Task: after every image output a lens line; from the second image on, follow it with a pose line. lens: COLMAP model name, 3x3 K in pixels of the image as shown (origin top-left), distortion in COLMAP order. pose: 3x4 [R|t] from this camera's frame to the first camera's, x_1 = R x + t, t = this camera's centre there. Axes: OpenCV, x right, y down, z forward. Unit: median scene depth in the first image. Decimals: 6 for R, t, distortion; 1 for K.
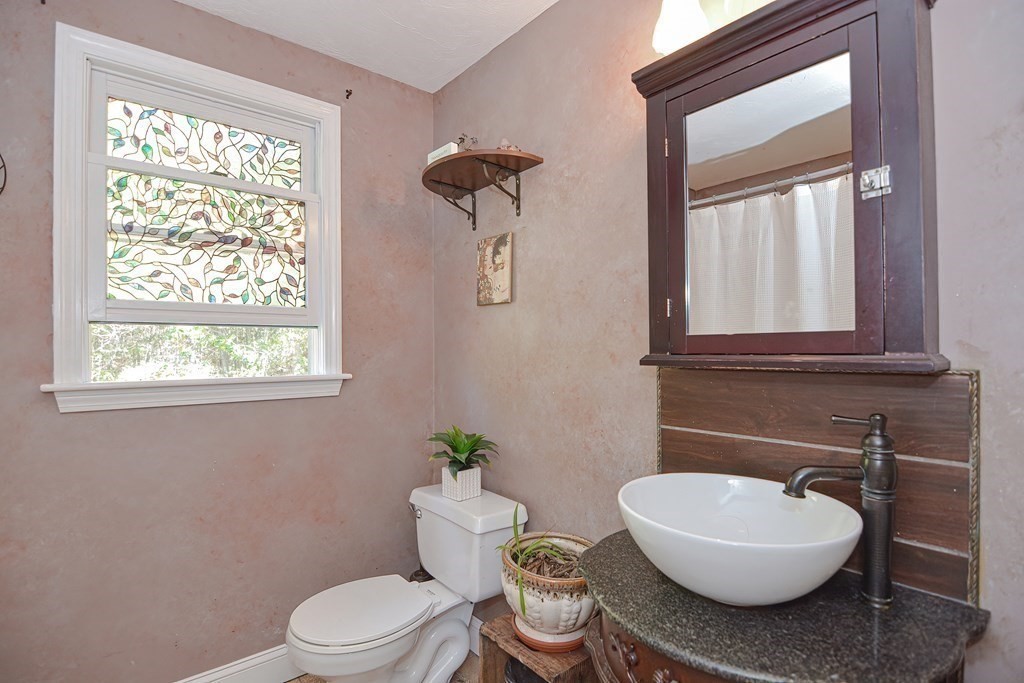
lens RADIAL K [[498.7, 0, 513.9], [0, 498.7, 342.2], [0, 0, 1]] dist [-0.010993, -0.007791]
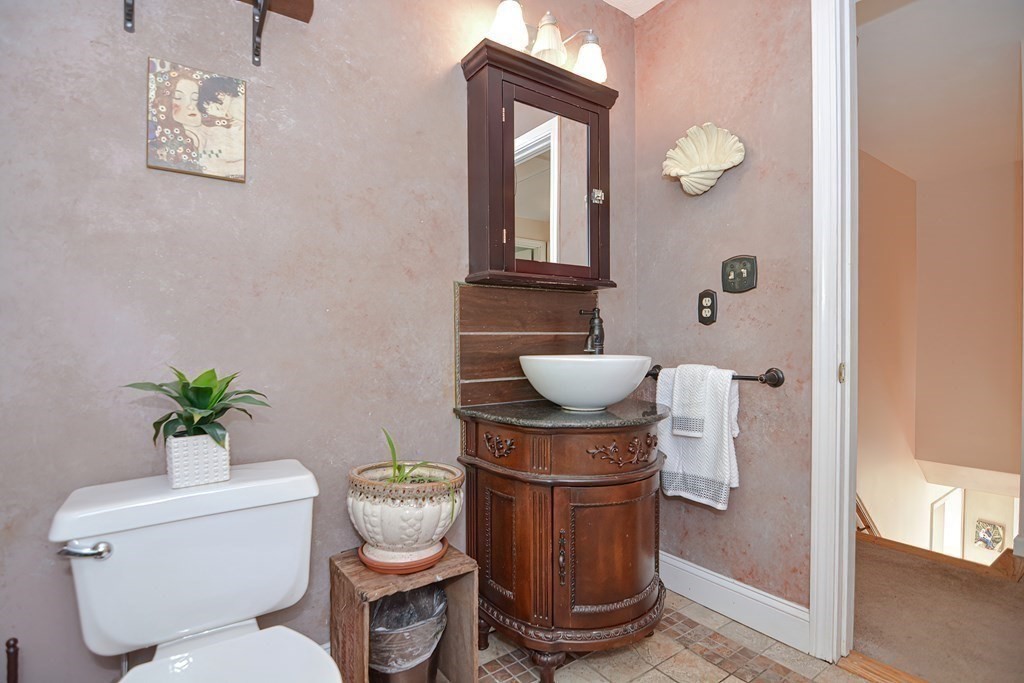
lens RADIAL K [[498.7, 0, 513.9], [0, 498.7, 344.6], [0, 0, 1]] dist [-0.010993, -0.007791]
pose [[0.075566, -0.000073, 0.997141, -0.759986], [-0.002449, 0.999997, 0.000259, 0.164904], [-0.997138, -0.002461, 0.075566, 0.656341]]
